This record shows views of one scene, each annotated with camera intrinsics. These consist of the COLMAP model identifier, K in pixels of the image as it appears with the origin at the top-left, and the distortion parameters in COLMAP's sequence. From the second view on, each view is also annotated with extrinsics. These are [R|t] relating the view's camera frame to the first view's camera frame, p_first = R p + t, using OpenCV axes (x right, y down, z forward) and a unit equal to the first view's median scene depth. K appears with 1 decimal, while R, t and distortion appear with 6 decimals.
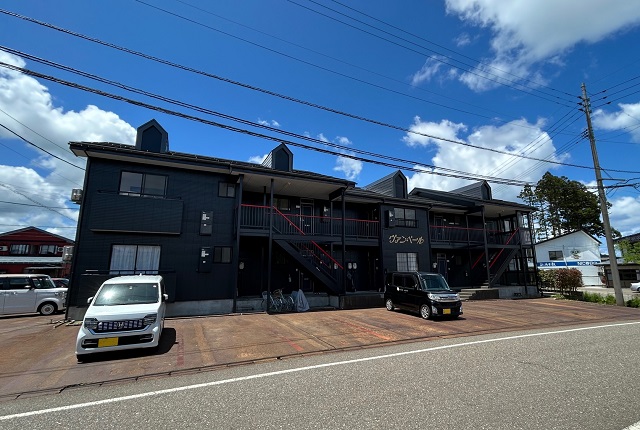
lens RADIAL K [[330.1, 0, 320.0], [0, 330.1, 215.0], [0, 0, 1]] dist [-0.000371, -0.000090]
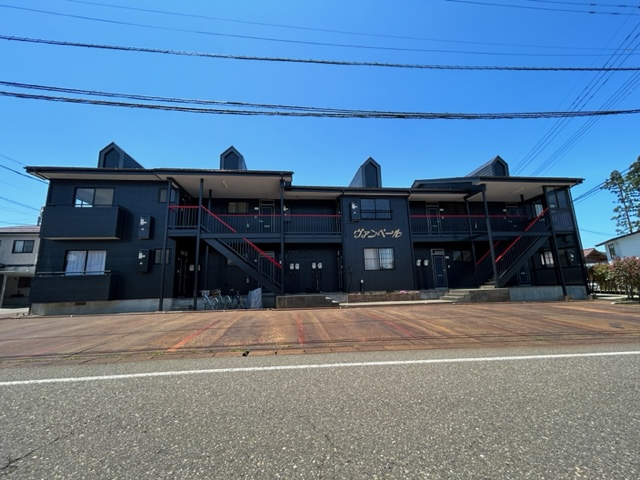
lens RADIAL K [[257.8, 0, 320.0], [0, 257.8, 240.0], [0, 0, 1]] dist [-0.009226, 0.000075]
pose [[0.934134, -0.073970, -0.349174, 0.364828], [0.075694, 0.997093, -0.008727, 0.088135], [0.348805, -0.018278, 0.937017, 0.315538]]
